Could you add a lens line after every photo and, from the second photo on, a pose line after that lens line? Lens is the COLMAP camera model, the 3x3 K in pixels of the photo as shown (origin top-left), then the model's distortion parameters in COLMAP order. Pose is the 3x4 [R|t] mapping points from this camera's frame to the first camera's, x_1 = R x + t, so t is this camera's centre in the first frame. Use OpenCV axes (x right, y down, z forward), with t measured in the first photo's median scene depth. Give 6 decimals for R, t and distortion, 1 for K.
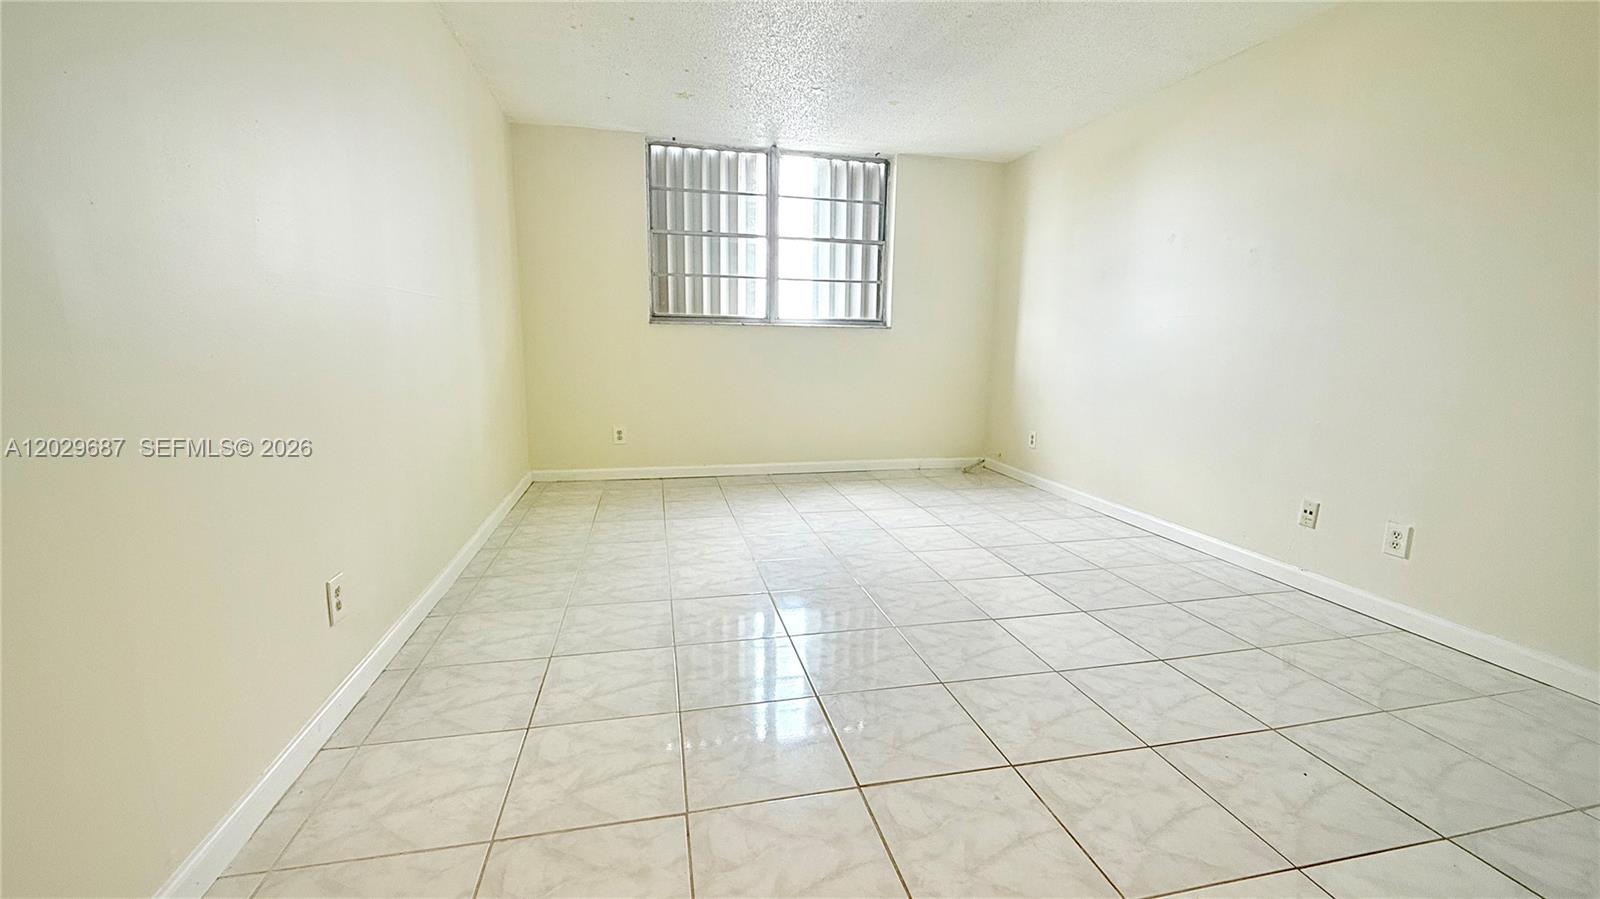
lens RADIAL K [[631.3, 0, 800.0], [0, 631.3, 449.5], [0, 0, 1]] dist [0.000394, 0.000145]
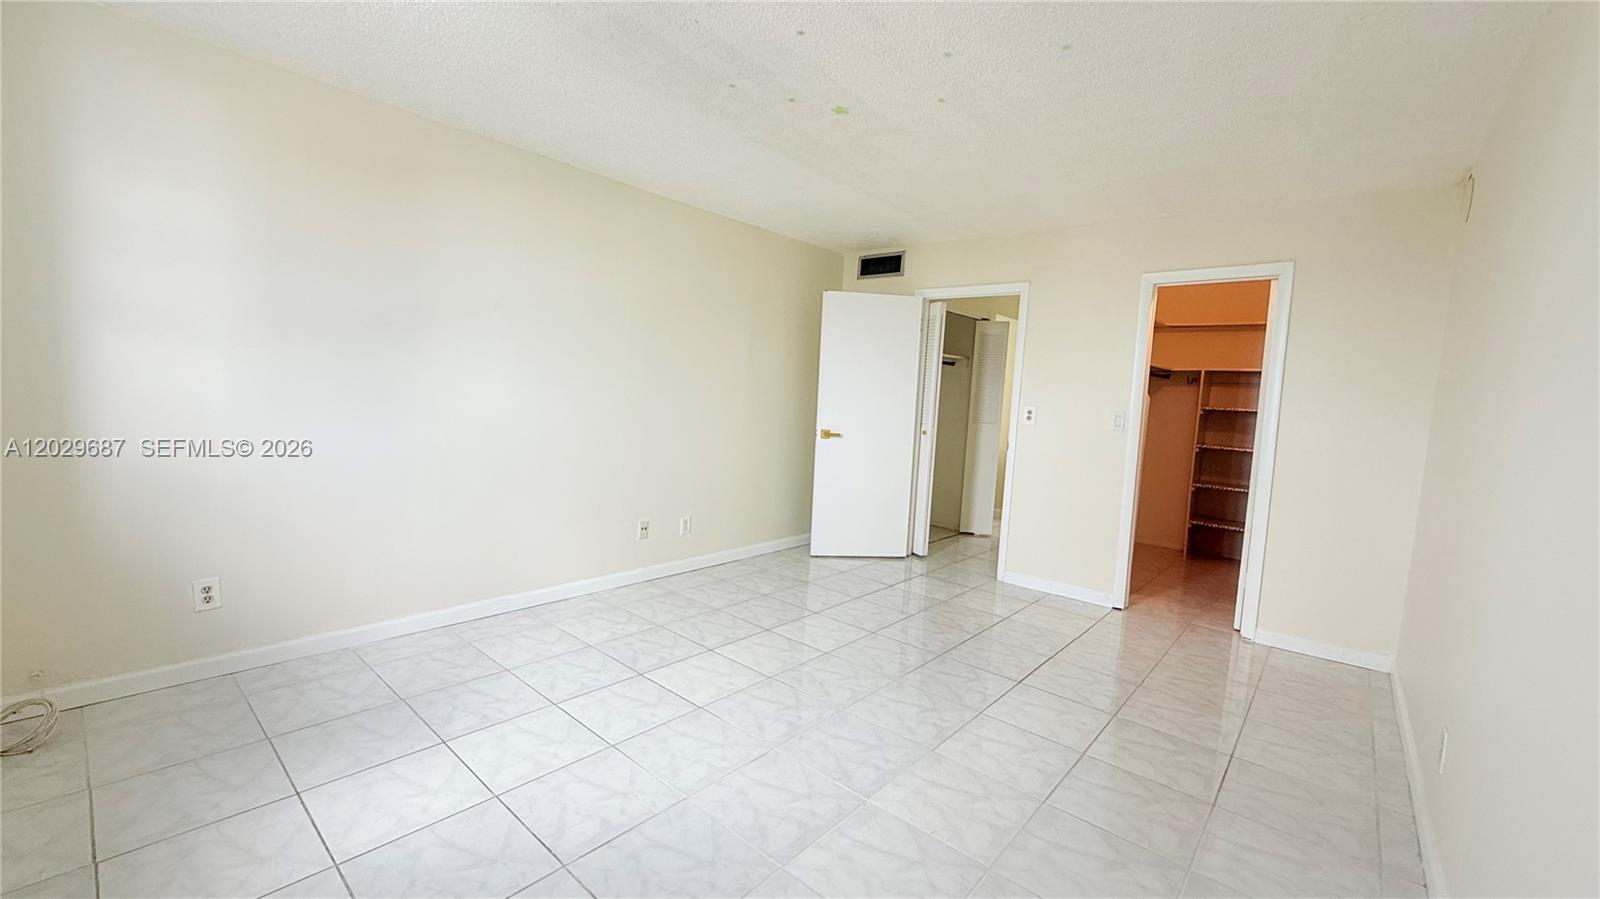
lens RADIAL K [[631.3, 0, 800.0], [0, 631.3, 449.5], [0, 0, 1]] dist [0.000394, 0.000145]
pose [[-0.587928, -0.129310, 0.798511, -0.537238], [0.064146, 0.976579, 0.205376, -0.341364], [-0.806366, 0.171968, -0.565863, 1.411314]]
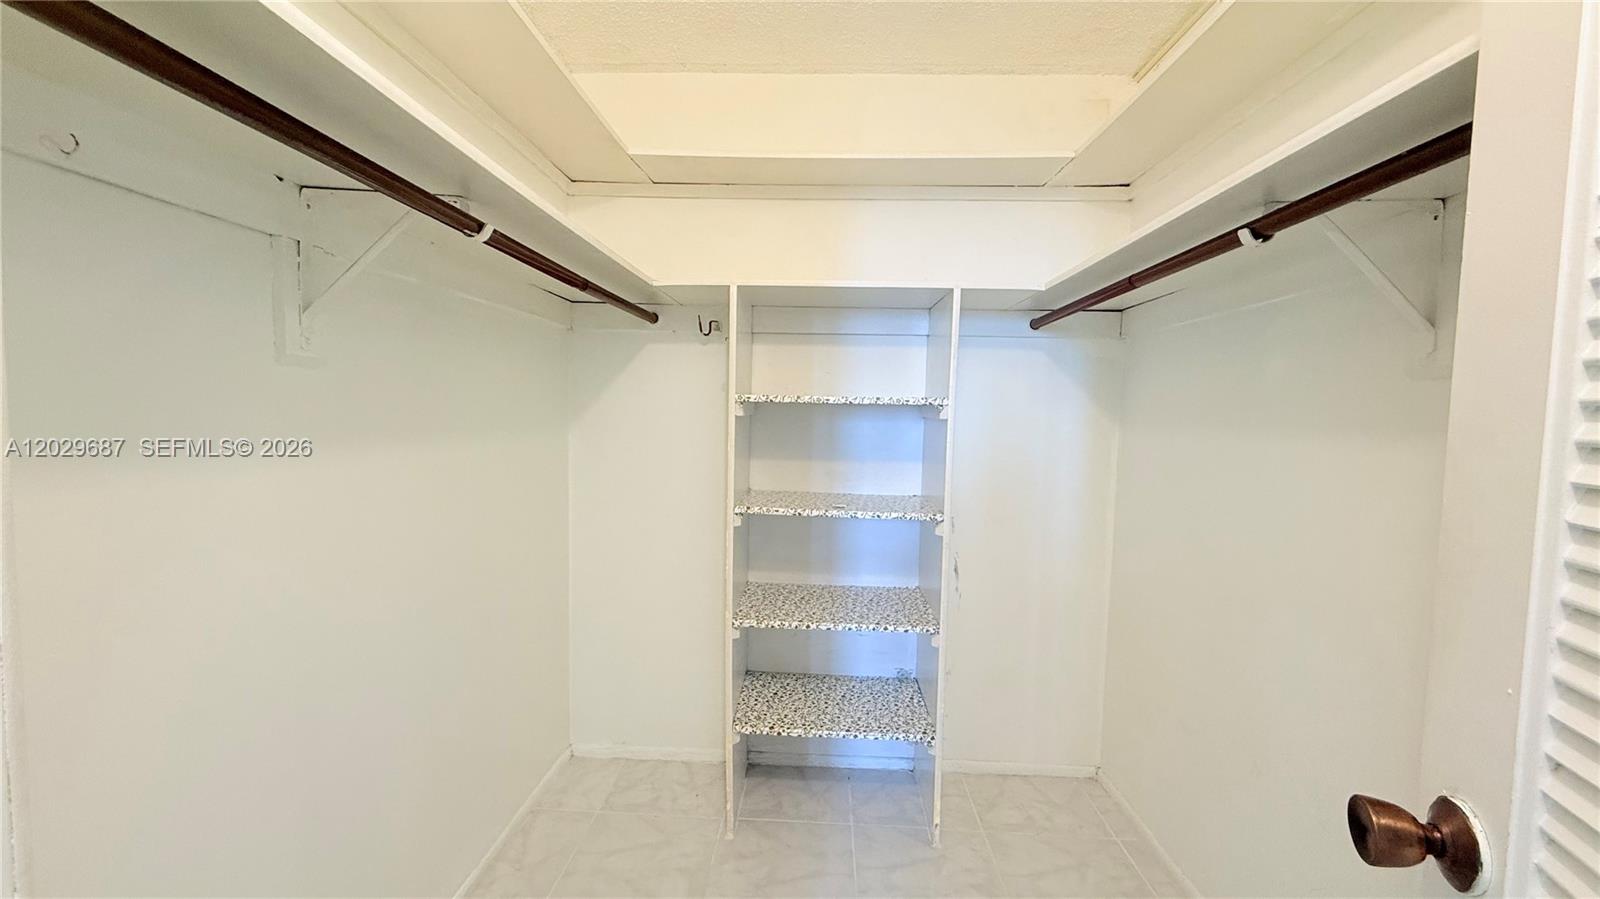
lens RADIAL K [[631.3, 0, 800.0], [0, 631.3, 449.5], [0, 0, 1]] dist [0.000394, 0.000145]
pose [[-0.962471, -0.060873, 0.264468, -0.452115], [-0.002119, 0.976175, 0.216975, -0.303972], [-0.271375, 0.208271, -0.939669, 1.198467]]
